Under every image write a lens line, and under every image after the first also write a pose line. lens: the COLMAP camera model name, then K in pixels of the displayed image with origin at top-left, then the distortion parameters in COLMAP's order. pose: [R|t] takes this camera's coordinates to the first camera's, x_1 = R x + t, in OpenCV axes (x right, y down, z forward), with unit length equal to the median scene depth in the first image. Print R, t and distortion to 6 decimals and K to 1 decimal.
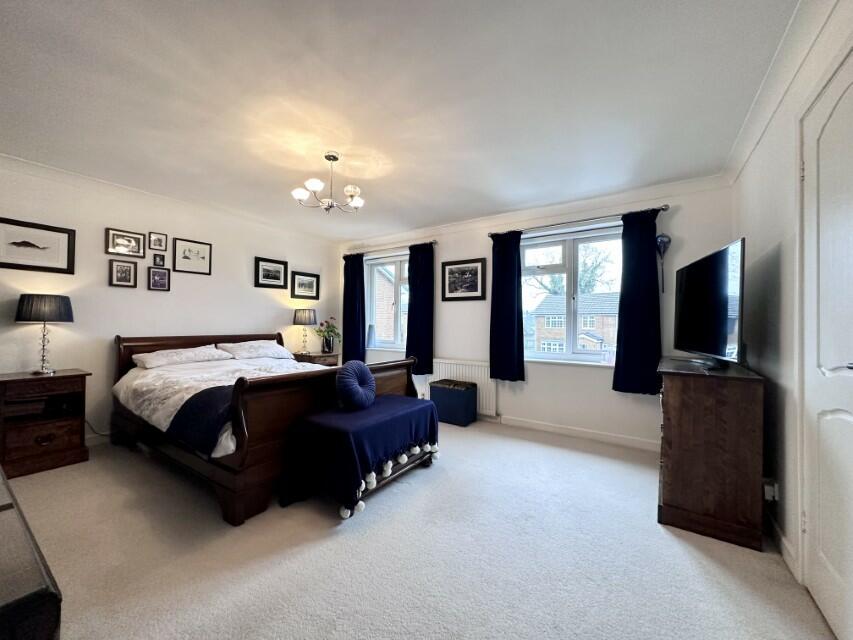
lens RADIAL K [[339.1, 0, 426.5], [0, 339.1, 320.0], [0, 0, 1]] dist [-0.000708, 0.000237]
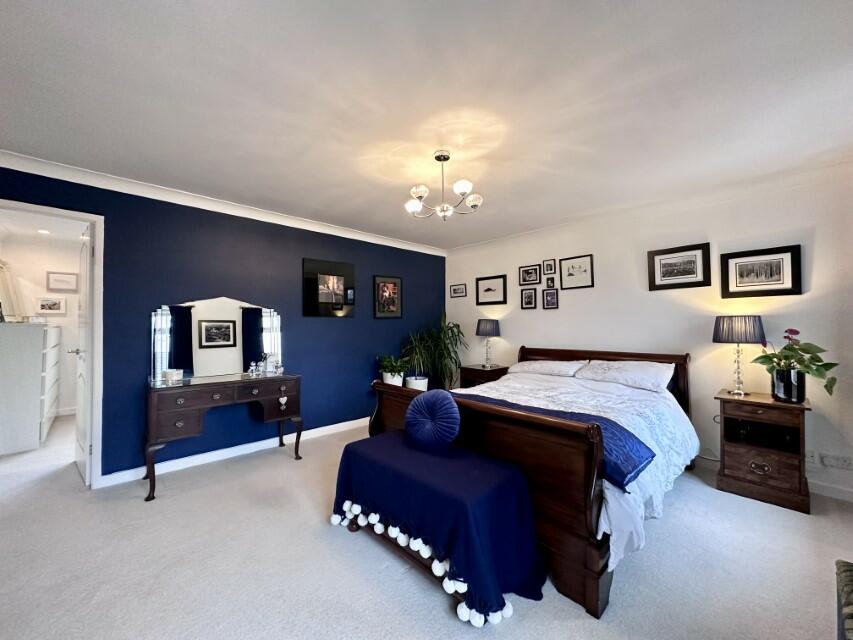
lens RADIAL K [[339.1, 0, 426.5], [0, 339.1, 320.0], [0, 0, 1]] dist [-0.000708, 0.000237]
pose [[-0.214695, -0.029551, -0.976234, 0.392823], [0.008880, 0.999442, -0.032207, -0.013589], [0.976641, -0.015583, -0.214313, 0.758111]]
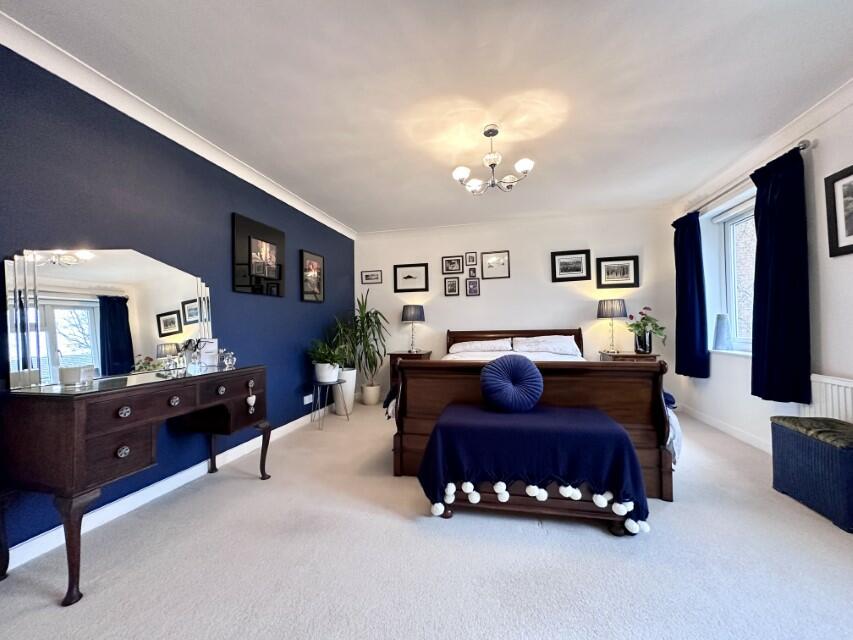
lens RADIAL K [[339.1, 0, 426.5], [0, 339.1, 320.0], [0, 0, 1]] dist [-0.000708, 0.000237]
pose [[0.356744, -0.037842, -0.933435, 0.332507], [0.031253, 0.999103, -0.028560, 0.034867], [0.933679, -0.018984, 0.357607, 0.329355]]
